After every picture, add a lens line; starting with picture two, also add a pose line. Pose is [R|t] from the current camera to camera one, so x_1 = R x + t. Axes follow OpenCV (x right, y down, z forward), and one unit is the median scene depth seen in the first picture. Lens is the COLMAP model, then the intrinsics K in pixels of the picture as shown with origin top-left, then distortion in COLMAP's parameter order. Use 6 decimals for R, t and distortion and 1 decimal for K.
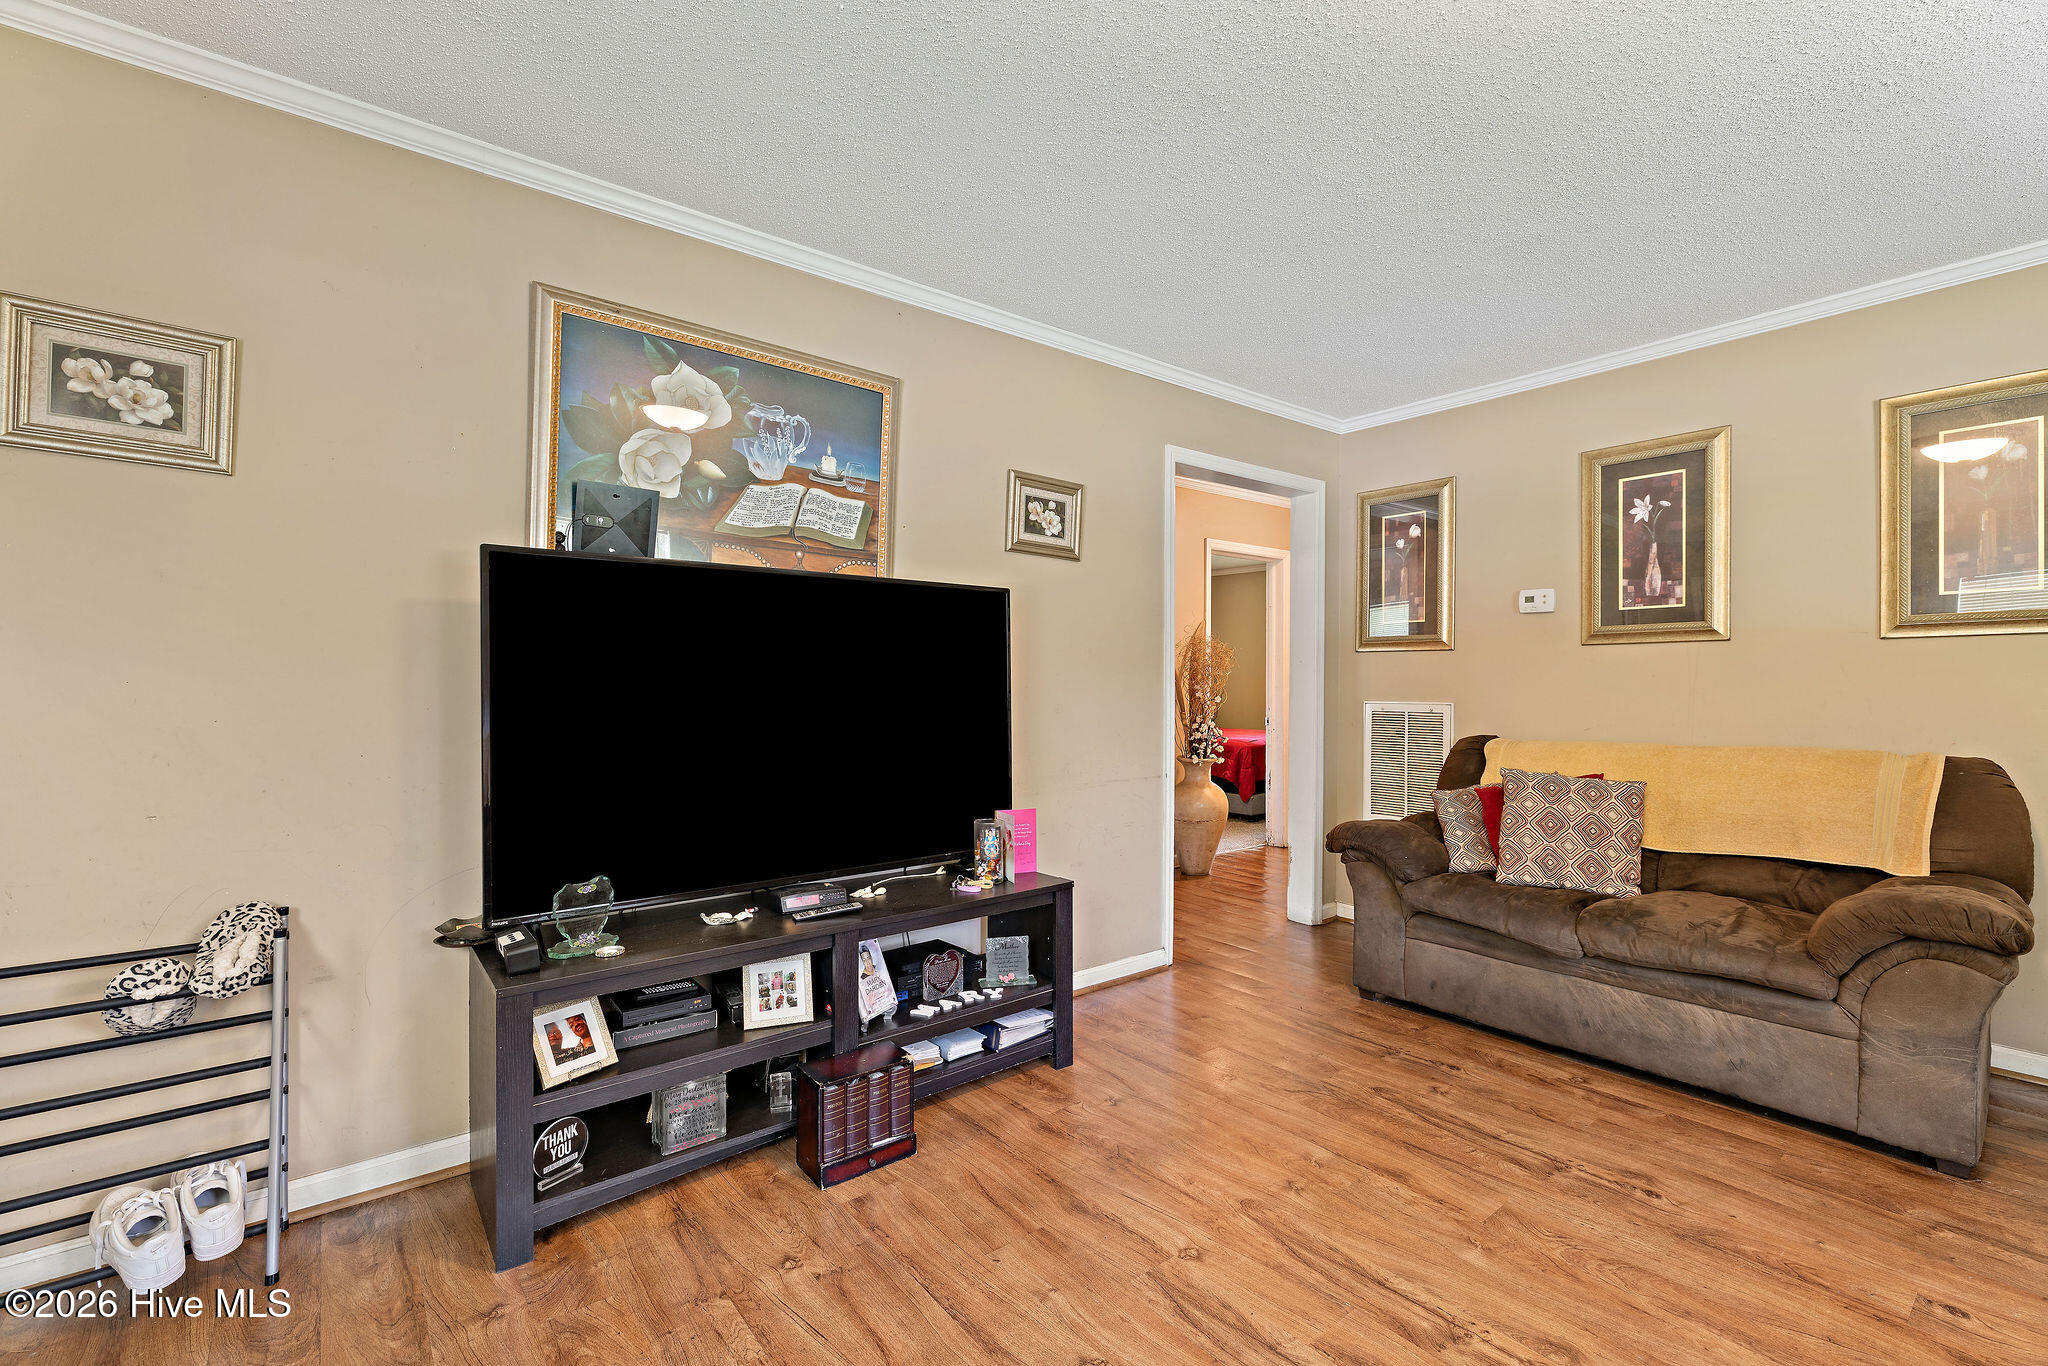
lens RADIAL K [[884.1, 0, 1019.9], [0, 884.1, 682.0], [0, 0, 1]] dist [0.004265, 0.000389]
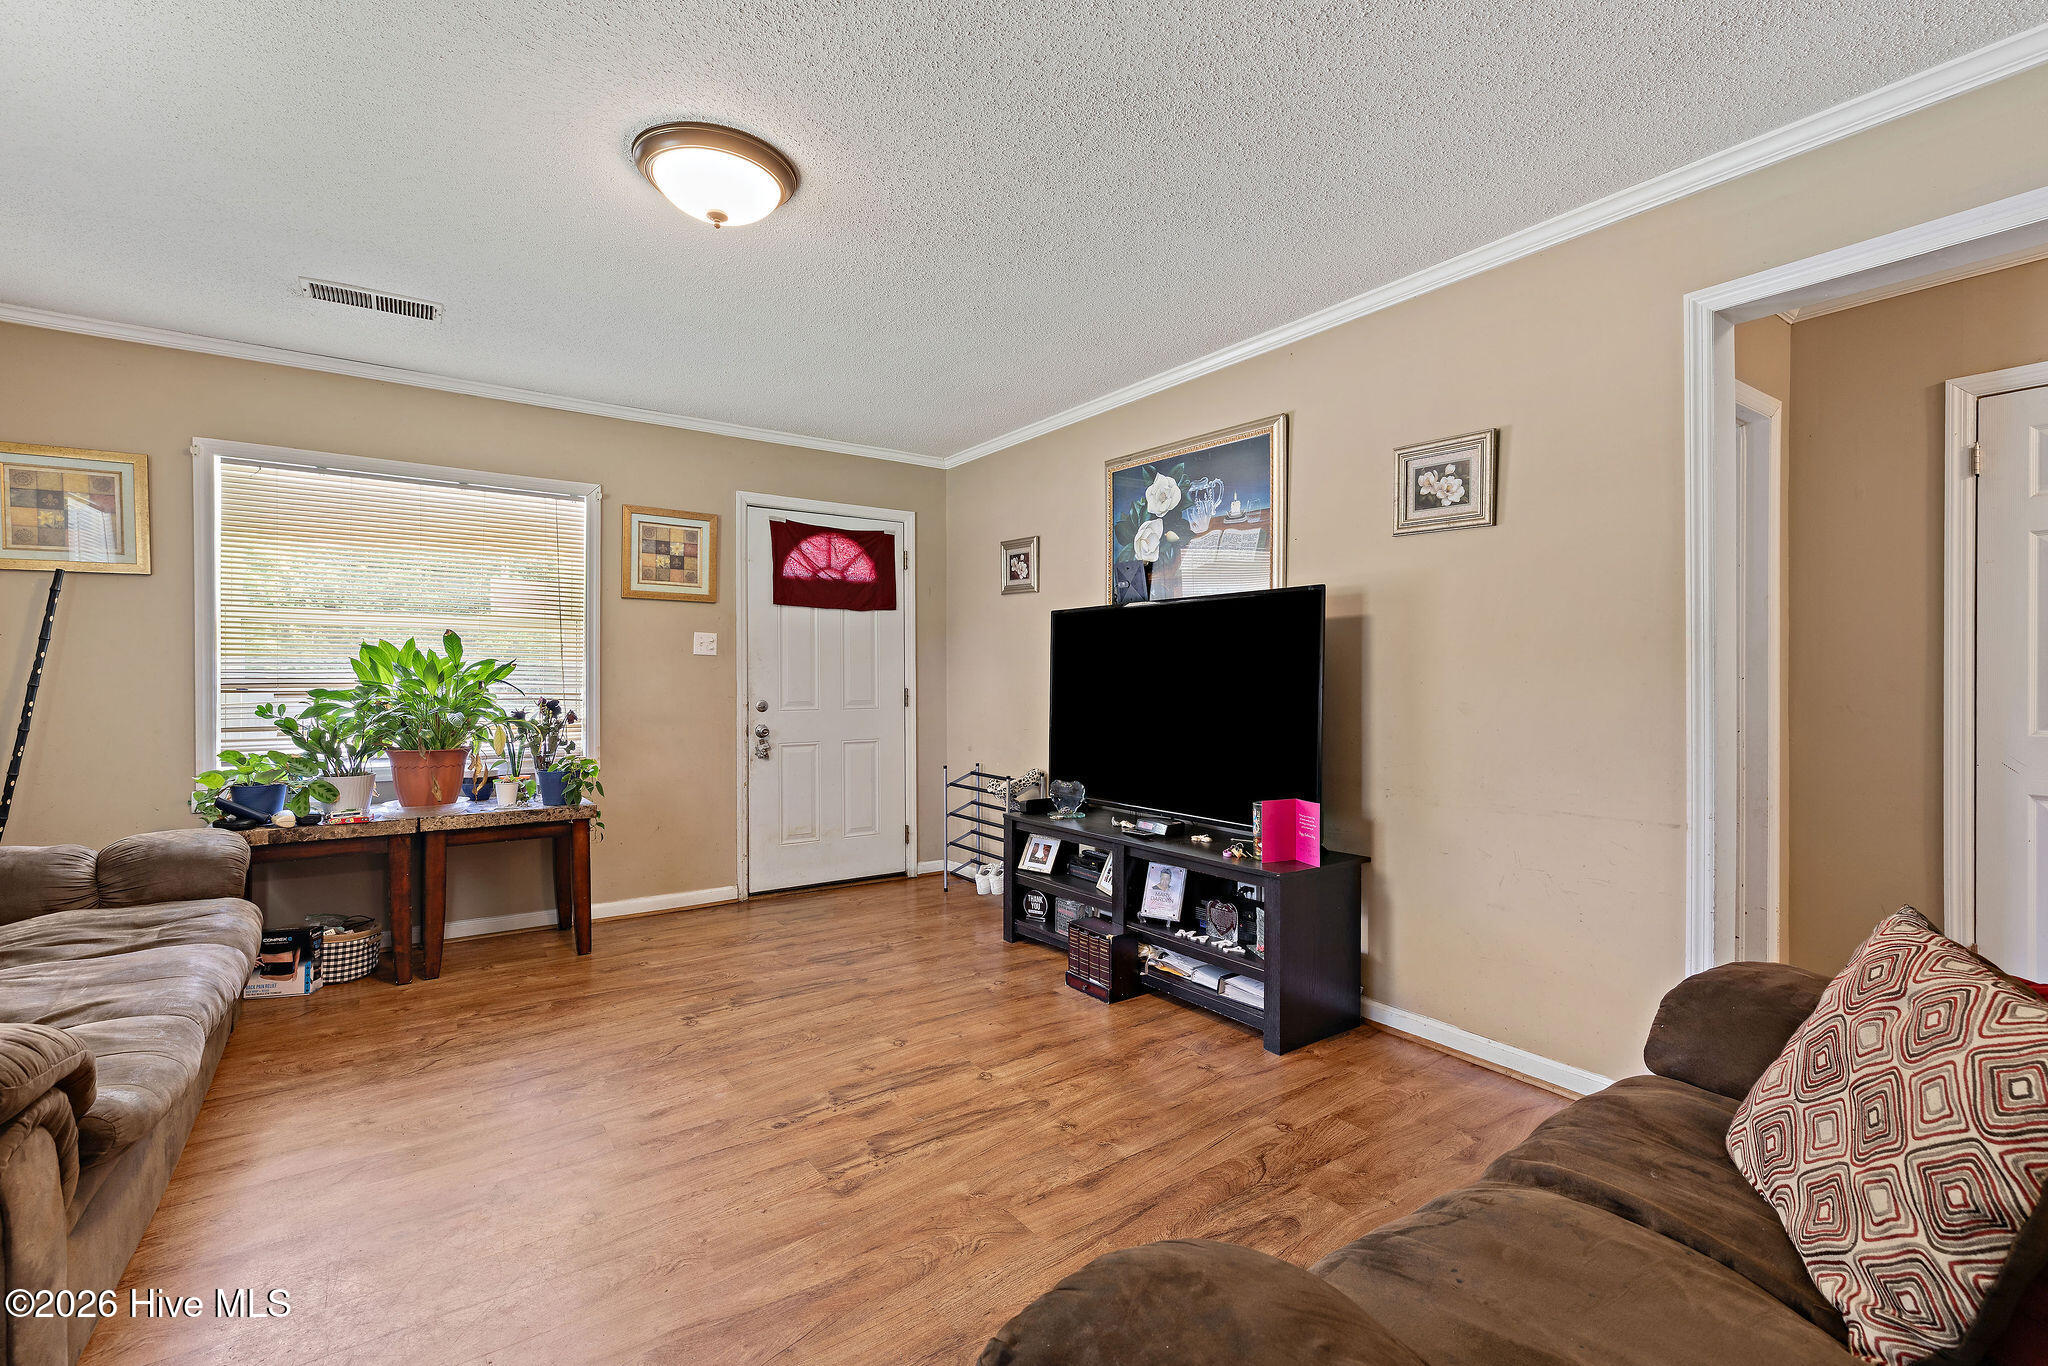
lens RADIAL K [[892.4, 0, 1025.3], [0, 892.4, 678.6], [0, 0, 1]] dist [-0.001032, 0.000696]
pose [[-0.050134, -0.001717, -0.998741, 1.217775], [-0.003862, 0.999991, -0.001525, 0.005892], [0.998735, 0.003780, -0.050140, 0.849362]]
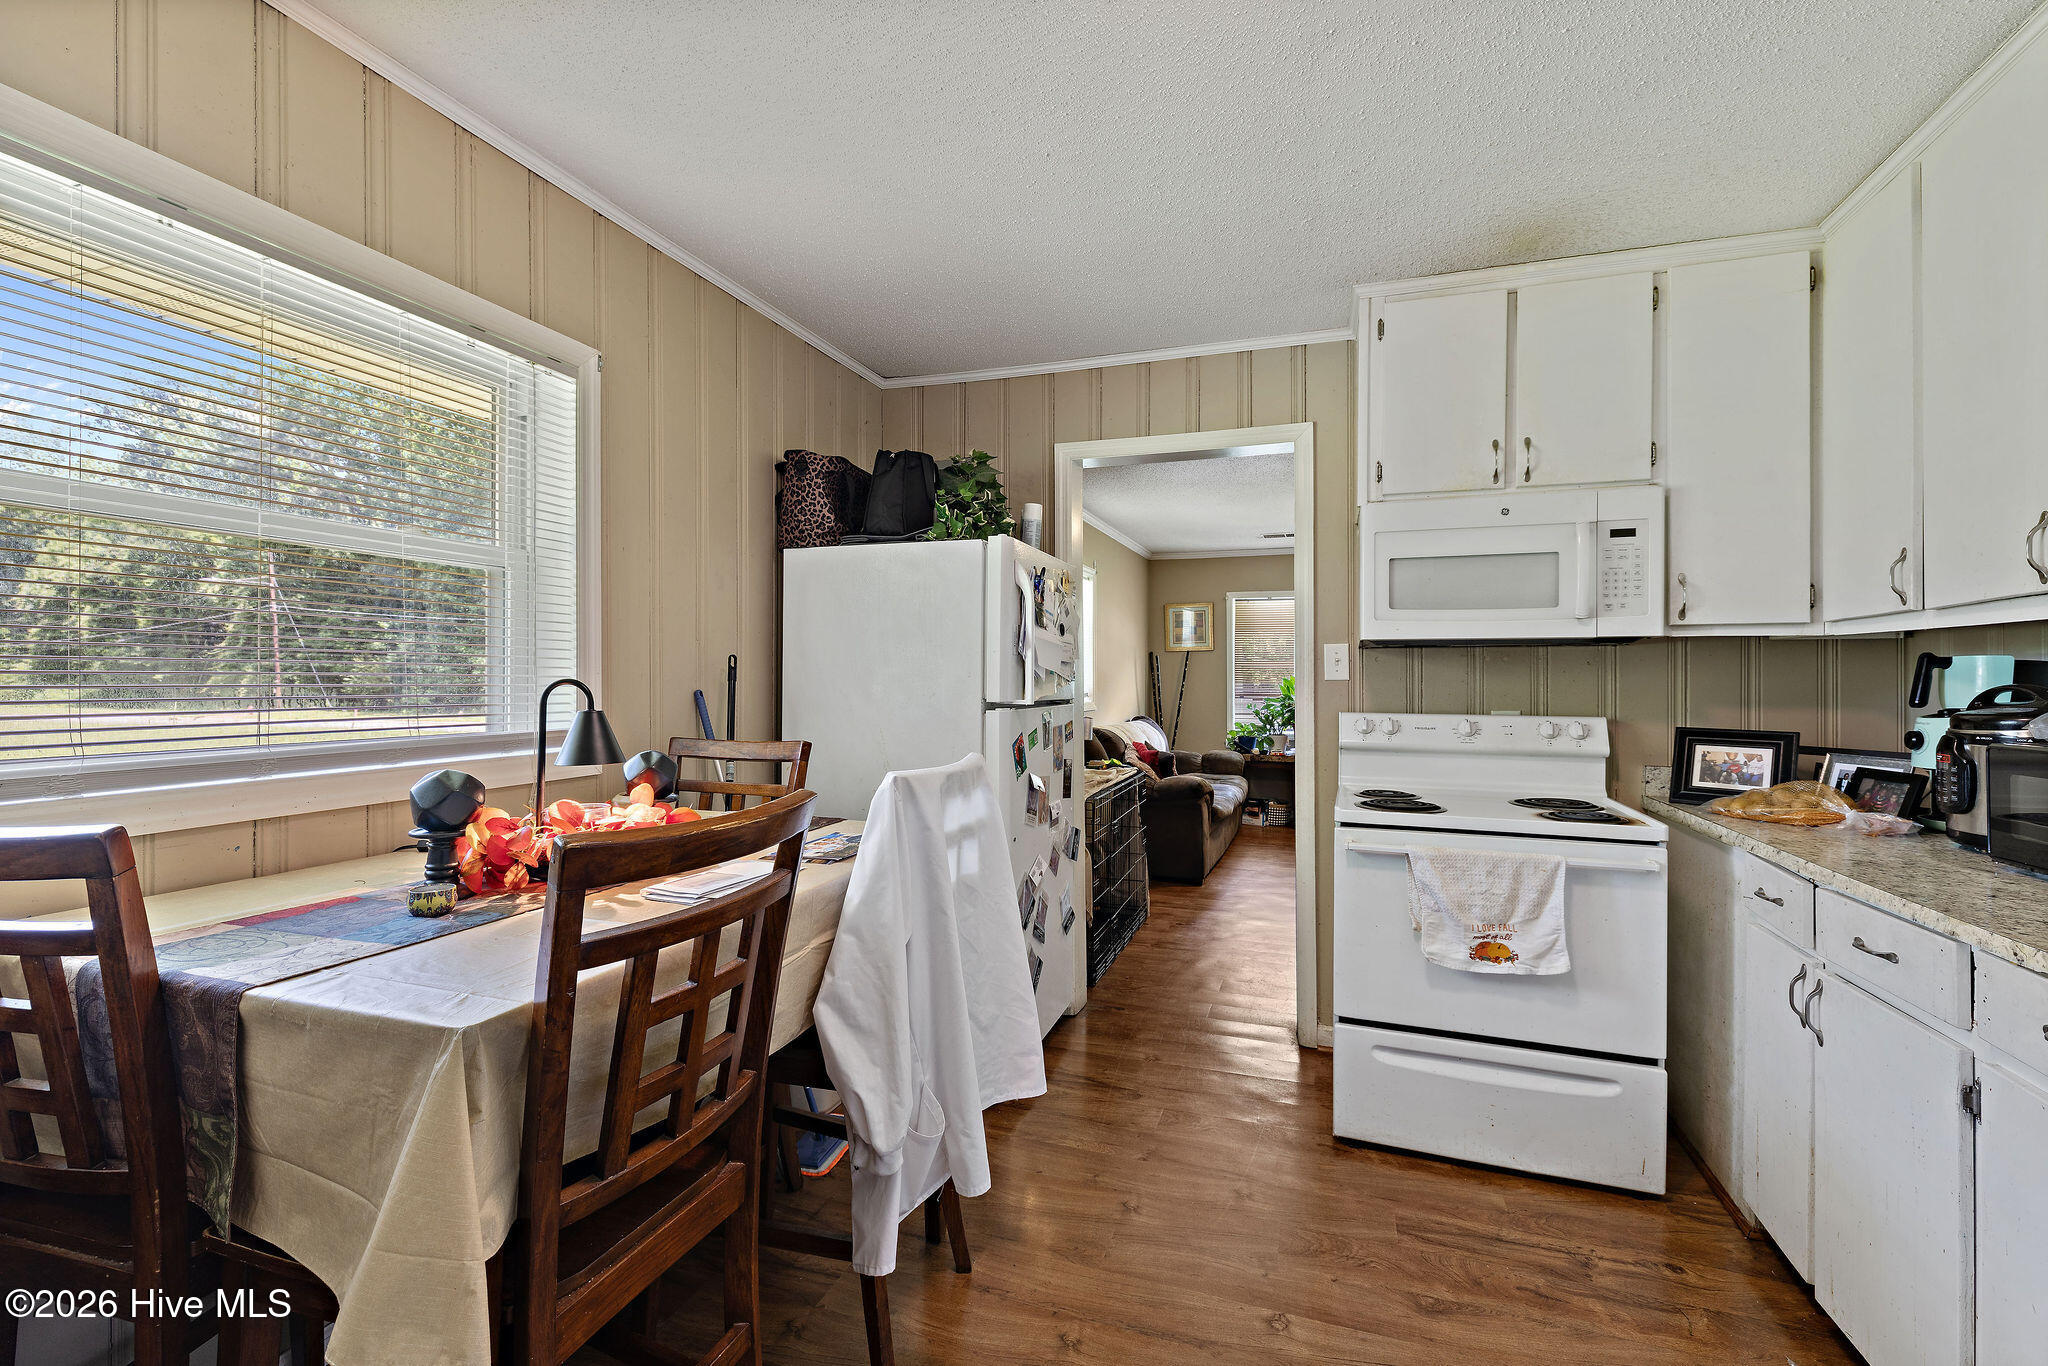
lens RADIAL K [[879.9, 0, 1031.6], [0, 879.9, 673.3], [0, 0, 1]] dist [0.002022, 0.000849]
pose [[-0.842678, -0.013993, -0.538237, 2.318477], [-0.008109, 0.999879, -0.013299, -0.013699], [0.538357, -0.006842, -0.842689, 1.904289]]
